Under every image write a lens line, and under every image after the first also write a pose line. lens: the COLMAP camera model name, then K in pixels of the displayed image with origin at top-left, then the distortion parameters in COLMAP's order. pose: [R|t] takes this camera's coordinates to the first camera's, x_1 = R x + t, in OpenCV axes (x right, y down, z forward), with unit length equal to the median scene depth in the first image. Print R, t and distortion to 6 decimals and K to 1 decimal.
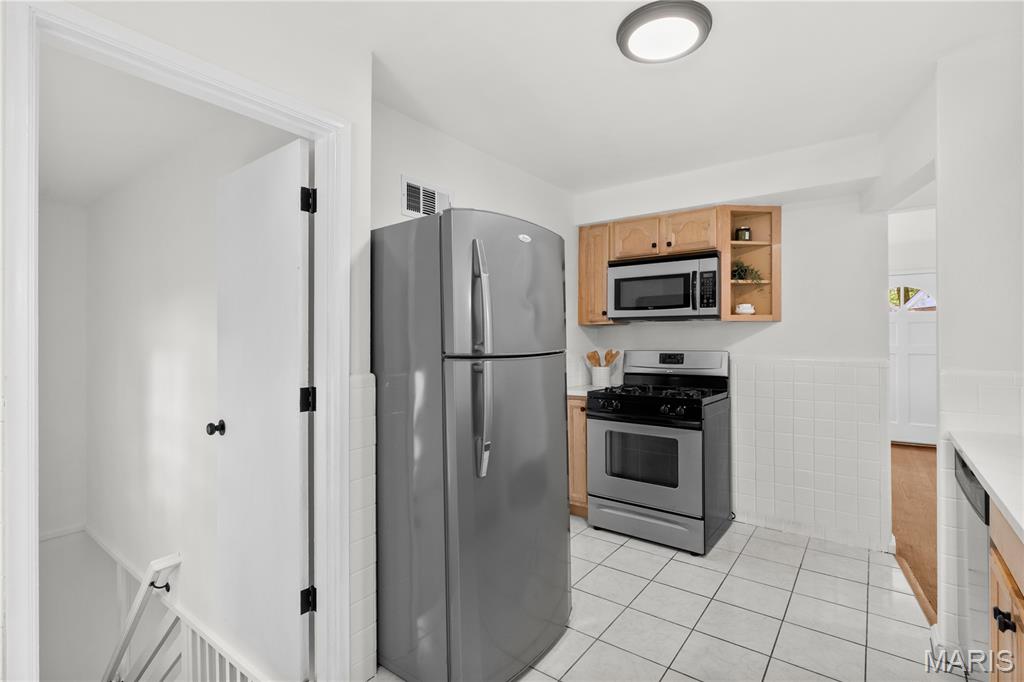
lens RADIAL K [[467.6, 0, 514.3], [0, 467.6, 339.4], [0, 0, 1]] dist [0.004727, -0.000875]
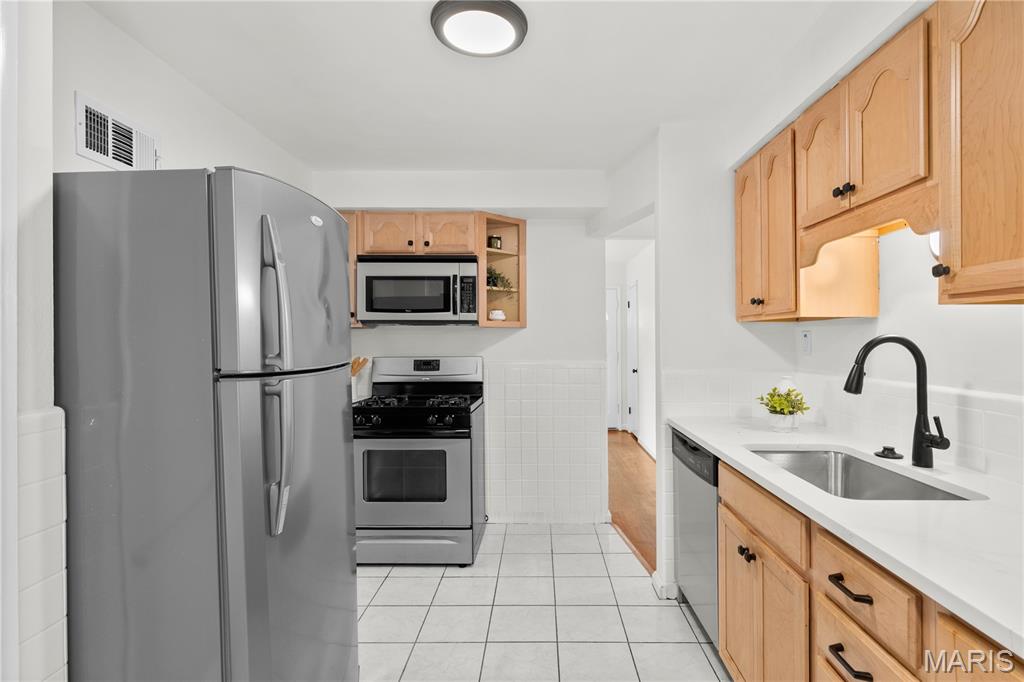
lens RADIAL K [[511.5, 0, 515.1], [0, 511.5, 343.5], [0, 0, 1]] dist [-0.001302, 0.001814]
pose [[0.813123, -0.003349, 0.582082, -0.132234], [0.000839, 0.999989, 0.004581, -0.008215], [-0.582091, -0.003237, 0.813117, 0.065777]]
